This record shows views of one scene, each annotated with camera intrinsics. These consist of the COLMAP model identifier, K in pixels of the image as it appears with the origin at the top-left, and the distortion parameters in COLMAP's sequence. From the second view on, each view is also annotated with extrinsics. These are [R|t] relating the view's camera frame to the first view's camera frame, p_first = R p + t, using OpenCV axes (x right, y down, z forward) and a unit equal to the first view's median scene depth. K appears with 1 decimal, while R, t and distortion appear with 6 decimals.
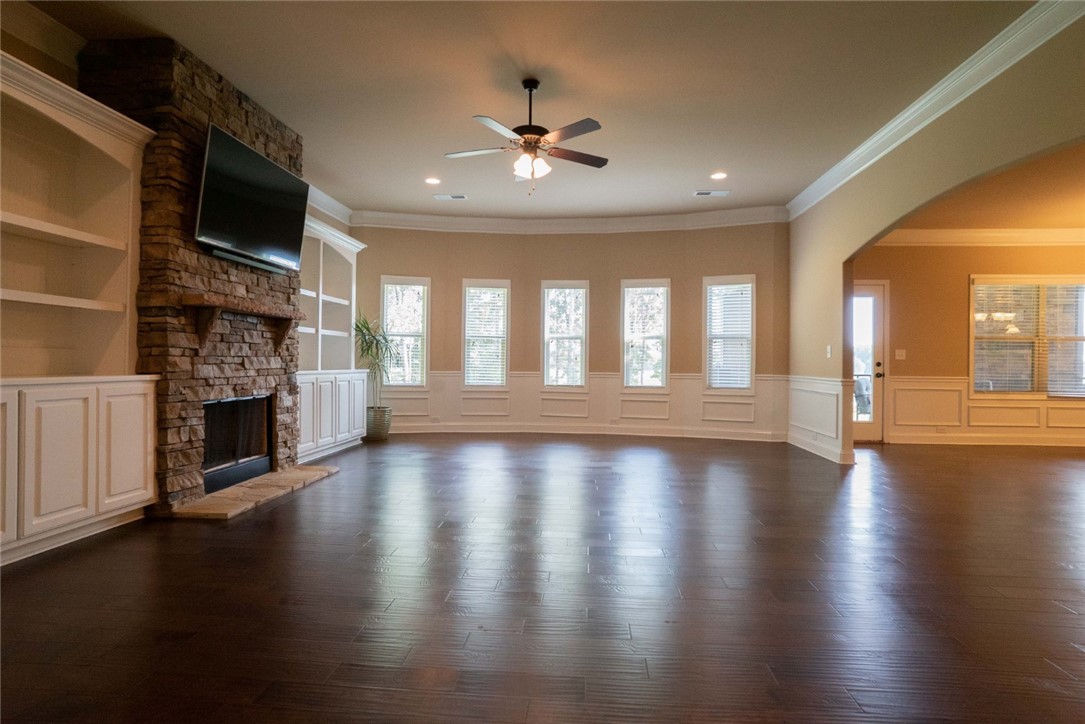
lens RADIAL K [[561.7, 0, 540.8], [0, 561.7, 360.3], [0, 0, 1]] dist [-0.075425, 0.043902]
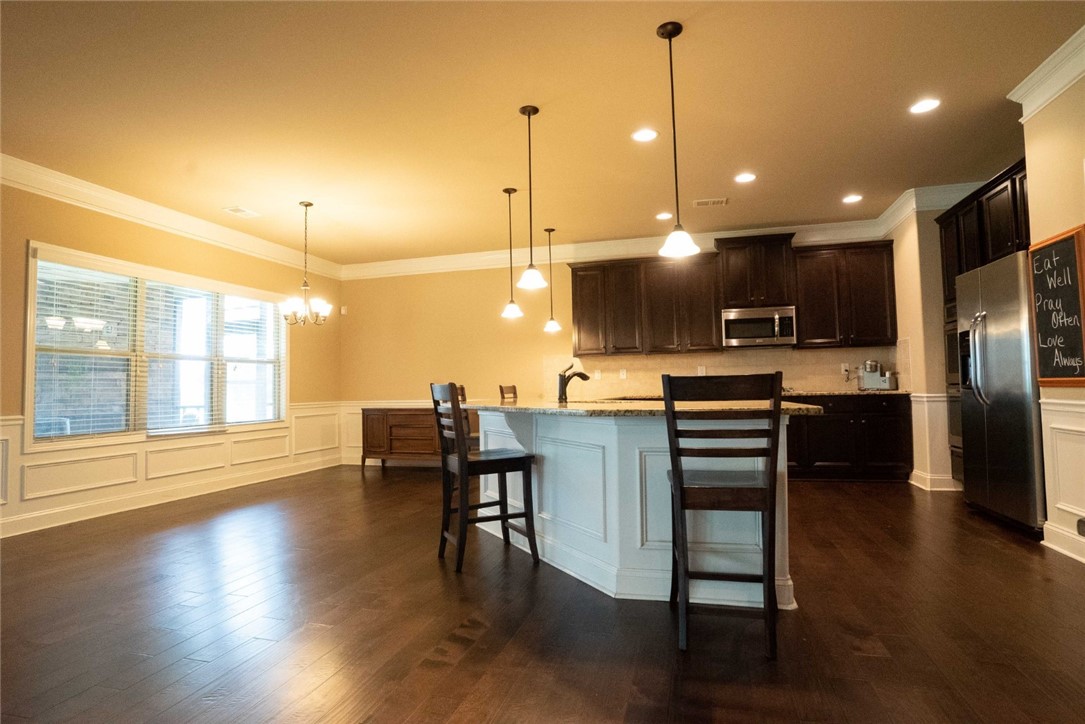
lens RADIAL K [[561.7, 0, 540.8], [0, 561.7, 360.3], [0, 0, 1]] dist [-0.075425, 0.043902]
pose [[0.190039, 0.040712, 0.980932, 0.322392], [0.029633, 0.998447, -0.047180, 0.016174], [-0.981329, 0.038034, 0.188537, 0.351813]]
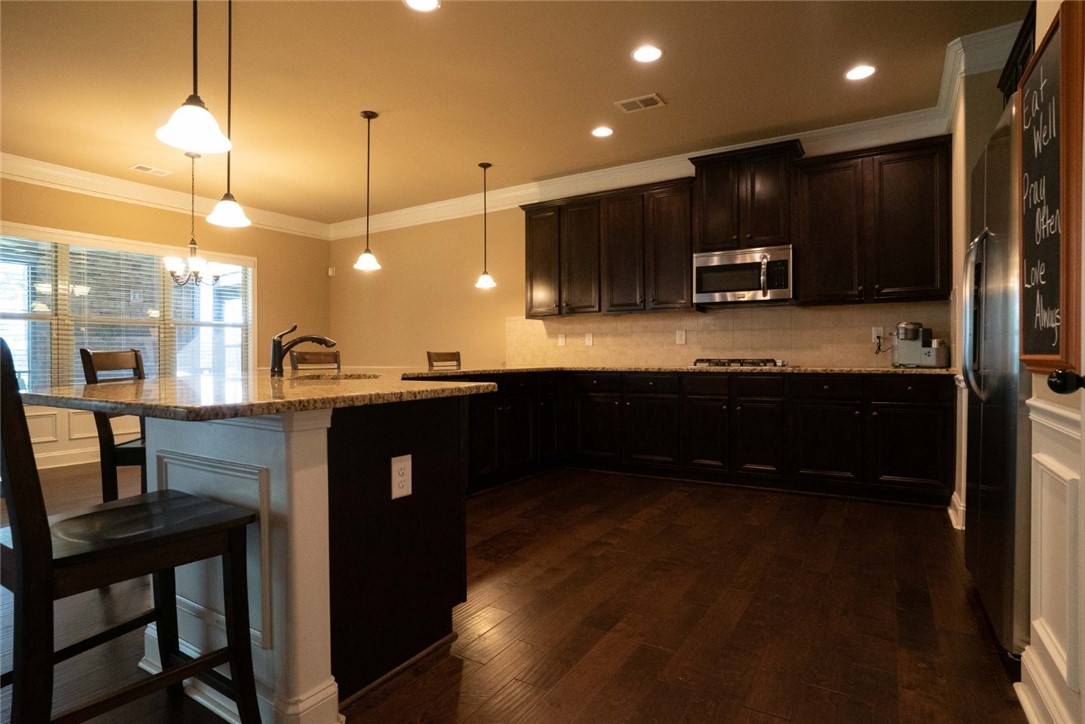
lens RADIAL K [[561.7, 0, 540.8], [0, 561.7, 360.3], [0, 0, 1]] dist [-0.075425, 0.043902]
pose [[0.459895, -0.015414, 0.887839, 0.565041], [0.015876, 0.999832, 0.009135, 0.019150], [-0.887831, 0.009894, 0.460063, 0.101068]]
